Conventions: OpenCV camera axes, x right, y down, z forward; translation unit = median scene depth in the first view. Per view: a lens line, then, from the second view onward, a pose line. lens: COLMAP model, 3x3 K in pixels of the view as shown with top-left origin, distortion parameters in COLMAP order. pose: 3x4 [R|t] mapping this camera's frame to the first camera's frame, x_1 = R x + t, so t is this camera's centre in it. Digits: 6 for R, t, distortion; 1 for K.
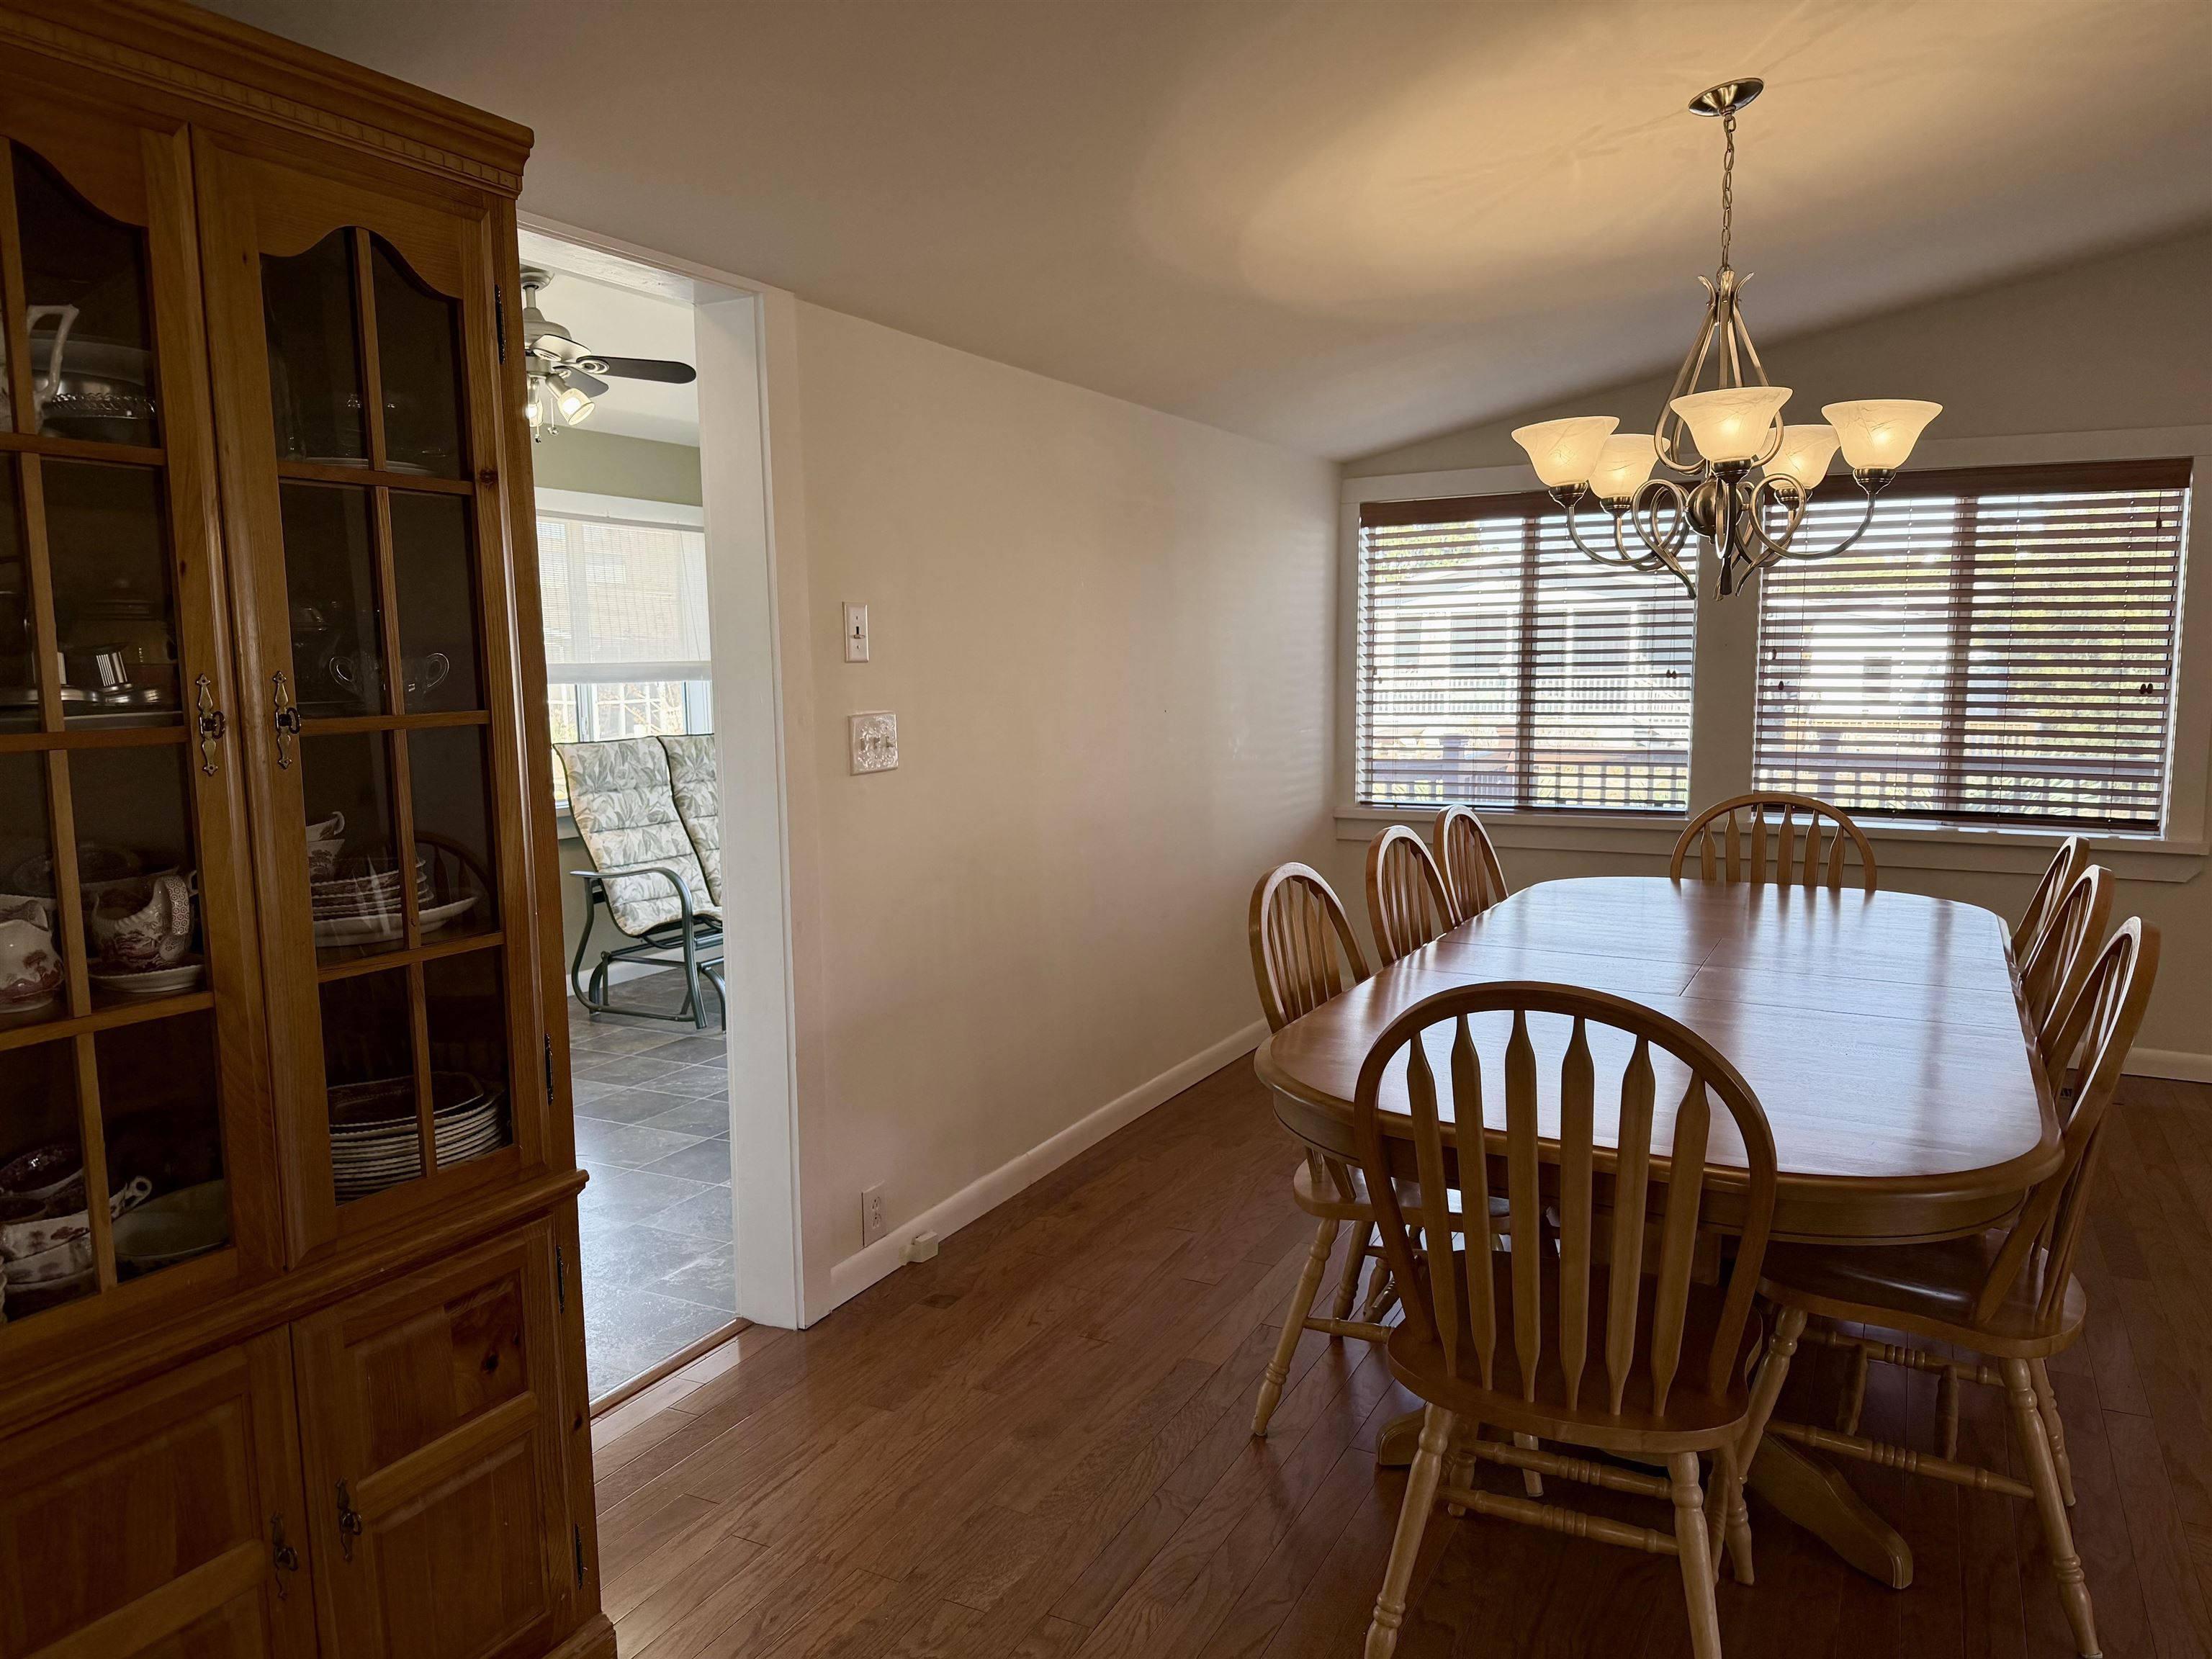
lens RADIAL K [[1537.3, 0, 1107.9], [0, 1537.3, 823.5], [0, 0, 1]] dist [0.075395, -0.110649]
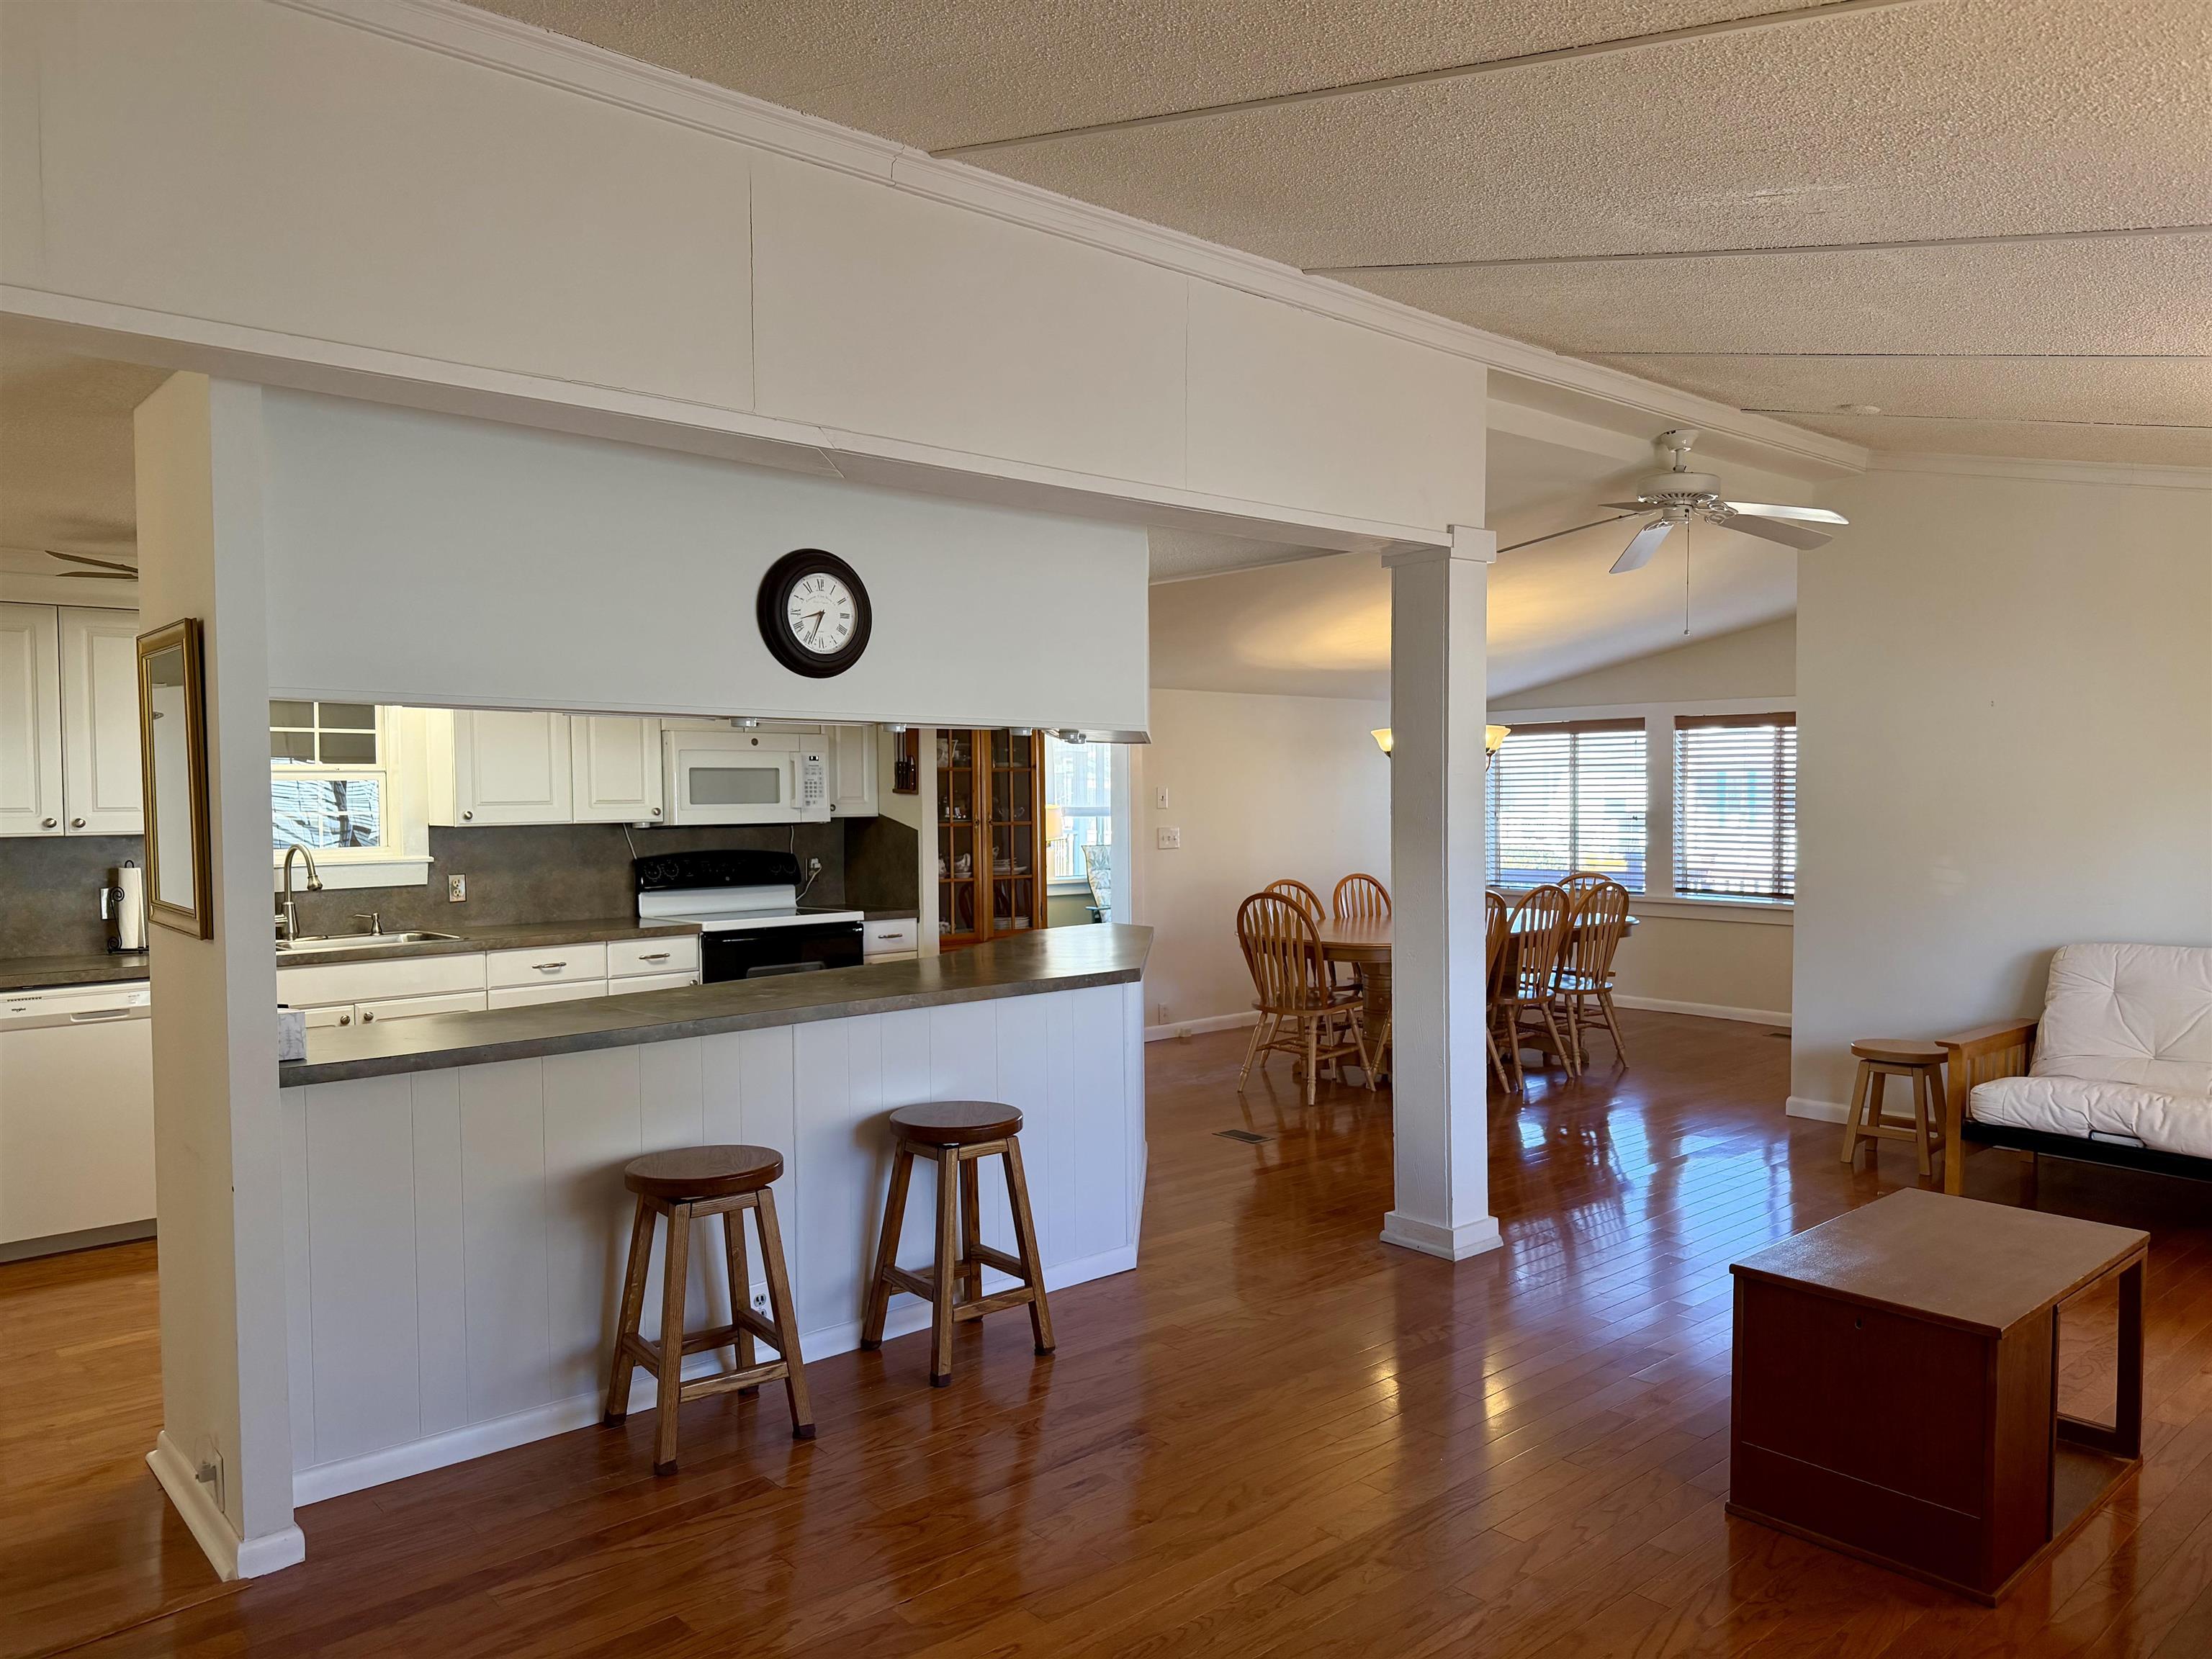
lens RADIAL K [[1575.3, 0, 1116.7], [0, 1575.3, 834.1], [0, 0, 1]] dist [0.036233, -0.036556]
pose [[0.935540, 0.016091, -0.352854, 1.271342], [-0.044594, 0.996349, -0.072798, 0.252315], [0.350394, 0.083840, 0.932842, -2.782295]]
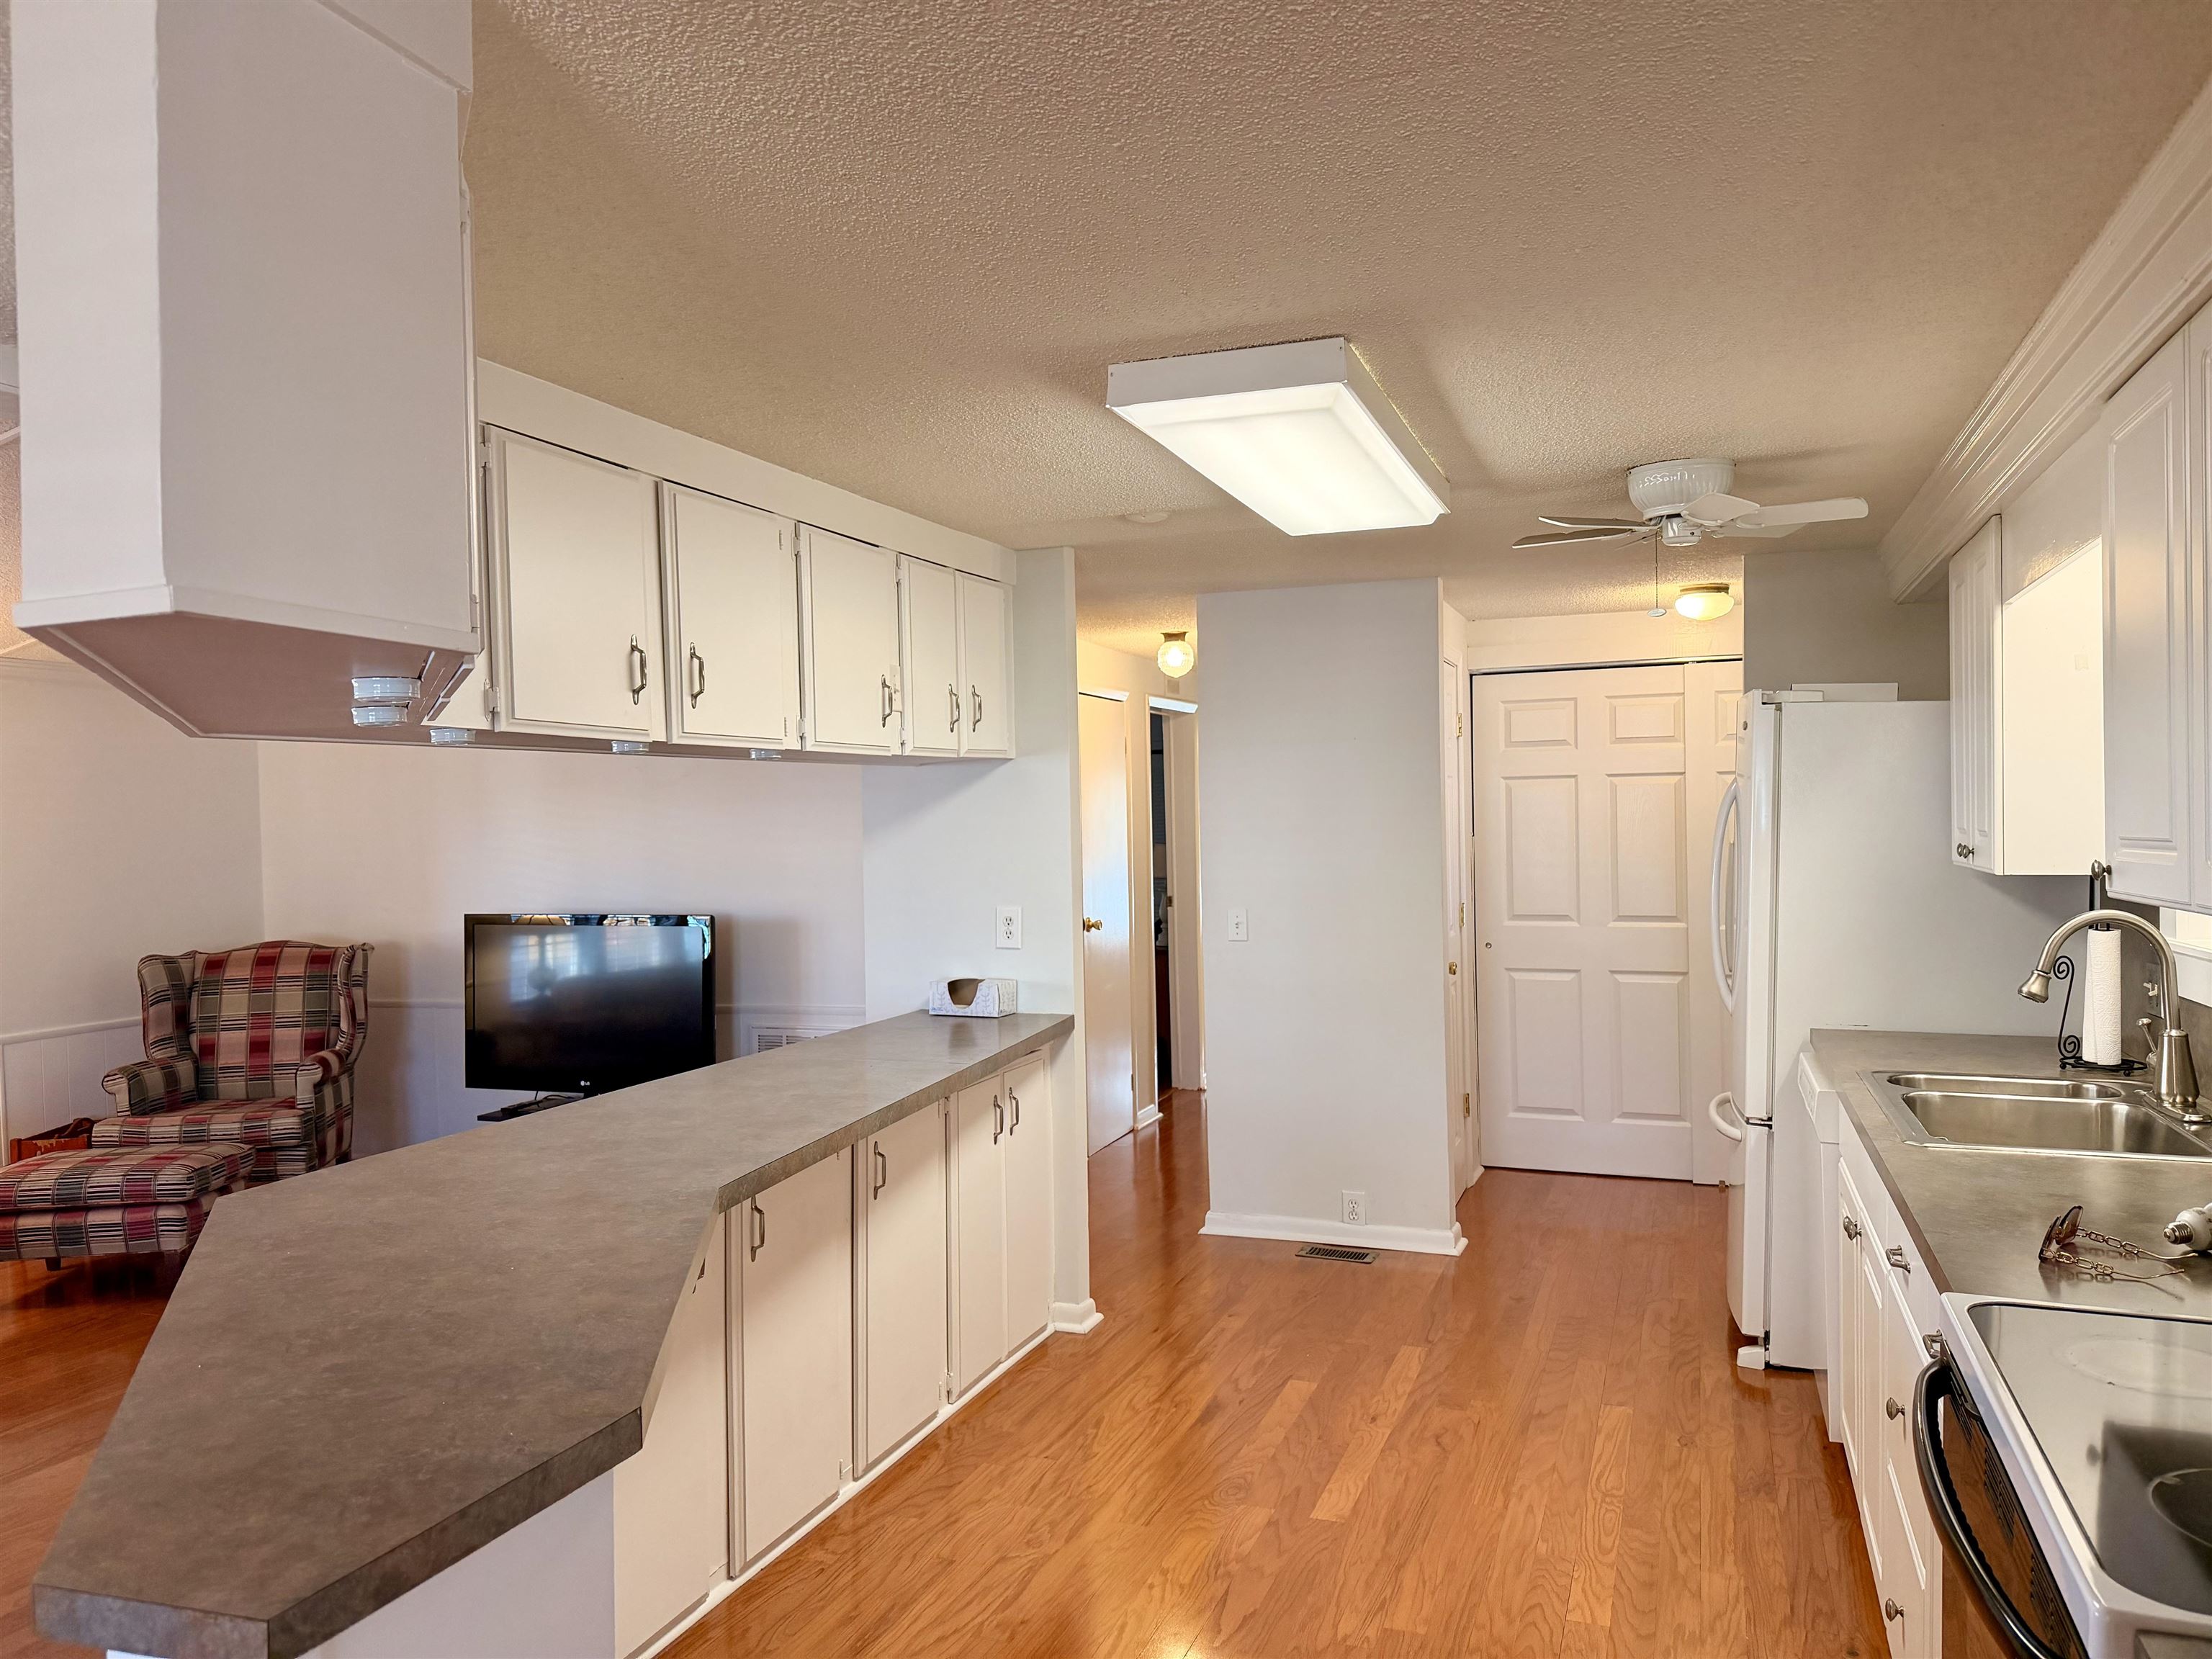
lens RADIAL K [[1575.3, 0, 1116.7], [0, 1575.3, 834.1], [0, 0, 1]] dist [0.036233, -0.036556]
pose [[-0.990416, 0.028014, -0.135244, -0.134722], [0.010826, 0.991948, 0.126183, -0.164396], [0.137689, 0.123510, -0.982745, 0.924313]]
